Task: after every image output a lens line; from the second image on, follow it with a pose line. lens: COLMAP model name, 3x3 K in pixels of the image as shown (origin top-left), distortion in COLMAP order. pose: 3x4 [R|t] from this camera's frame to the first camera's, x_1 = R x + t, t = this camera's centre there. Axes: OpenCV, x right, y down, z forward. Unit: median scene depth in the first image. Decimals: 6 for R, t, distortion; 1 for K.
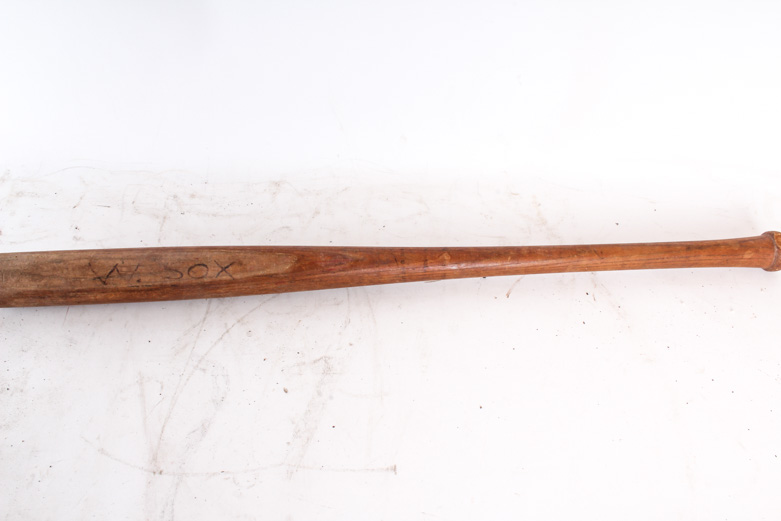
lens RADIAL K [[683.2, 0, 393.1], [0, 683.2, 264.5], [0, 0, 1]] dist [-0.130429, 0.070651]
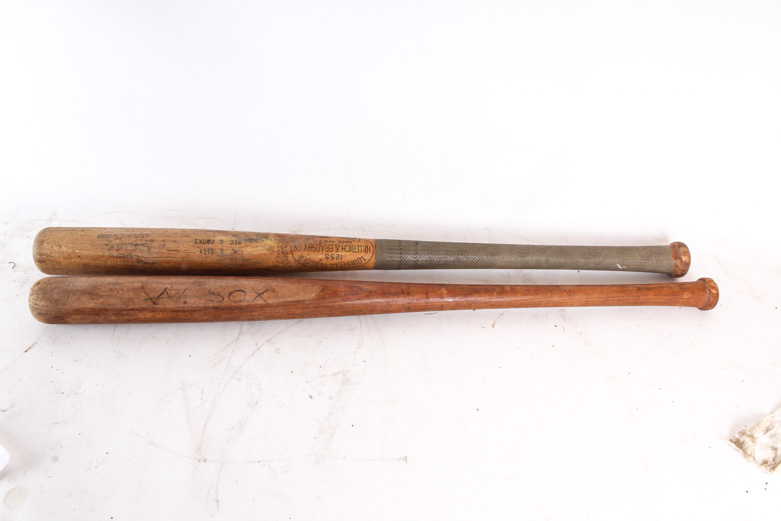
lens RADIAL K [[683.2, 0, 389.7], [0, 683.2, 259.5], [0, 0, 1]] dist [-0.130429, 0.070651]
pose [[0.996933, 0.033031, 0.070946, -0.107967], [-0.022499, 0.989260, -0.144423, 0.111983], [-0.074955, 0.142384, 0.986969, -0.202159]]
